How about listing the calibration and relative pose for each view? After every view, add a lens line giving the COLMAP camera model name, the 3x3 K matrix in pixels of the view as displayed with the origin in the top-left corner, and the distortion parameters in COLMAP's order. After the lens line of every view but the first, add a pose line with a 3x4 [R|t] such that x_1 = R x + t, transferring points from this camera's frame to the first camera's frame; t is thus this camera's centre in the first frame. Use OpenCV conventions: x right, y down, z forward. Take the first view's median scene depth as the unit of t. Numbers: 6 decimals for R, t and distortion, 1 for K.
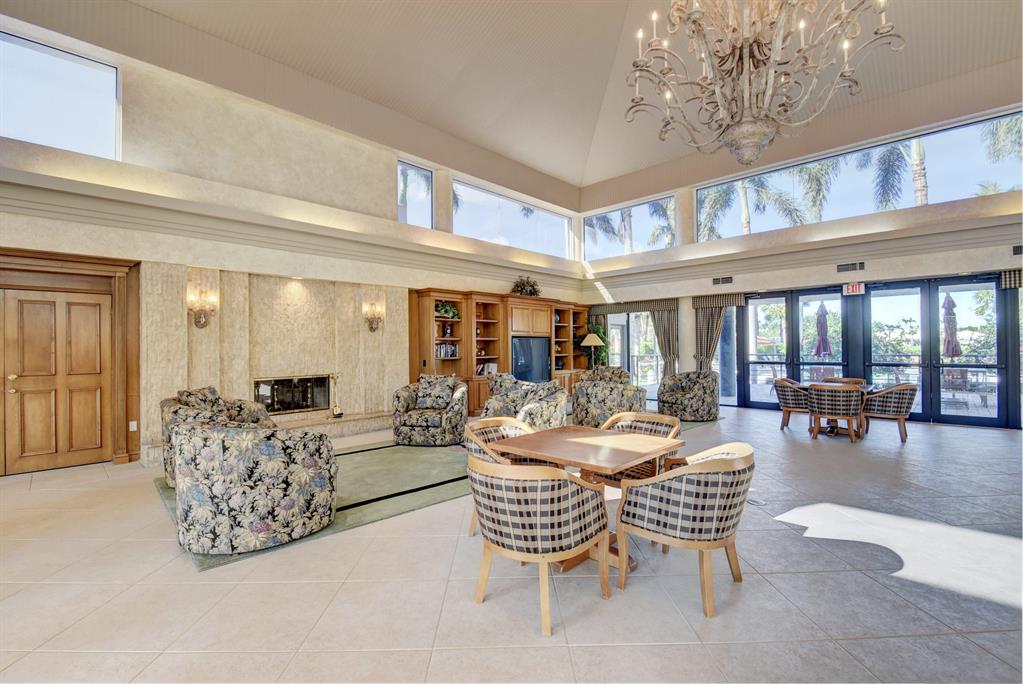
lens RADIAL K [[450.7, 0, 511.7], [0, 450.7, 344.1], [0, 0, 1]] dist [0.003075, -0.008813]
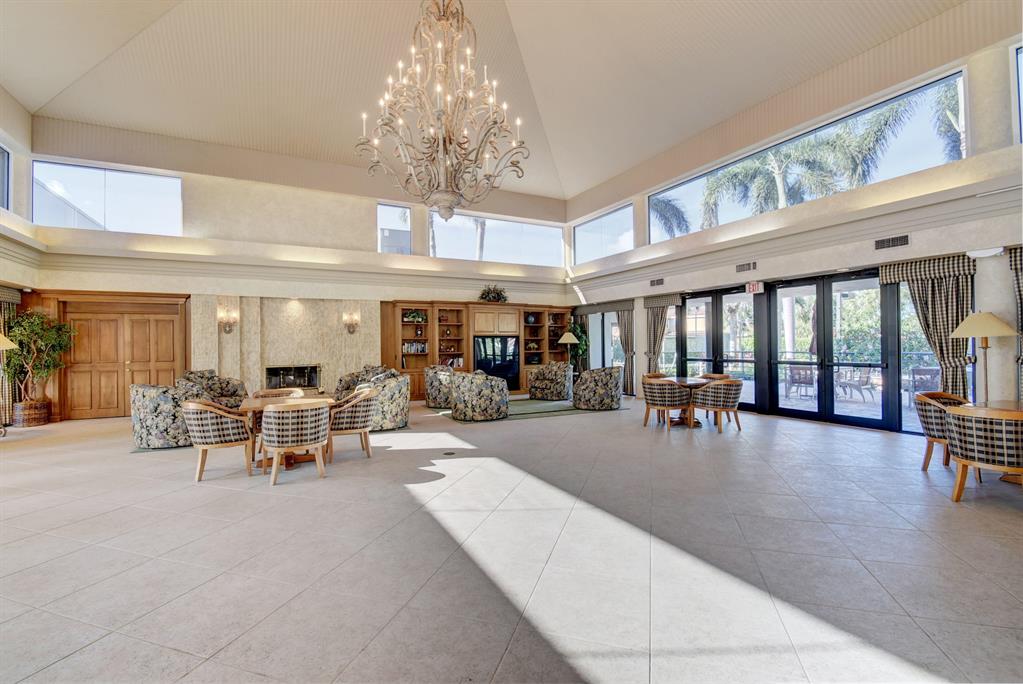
lens RADIAL K [[450.7, 0, 509.6], [0, 450.7, 342.7], [0, 0, 1]] dist [0.003075, -0.008813]
pose [[0.947700, -0.001844, -0.319156, 0.594140], [0.003547, 0.999982, 0.004755, -0.005435], [0.319141, -0.005639, 0.947690, -0.150923]]
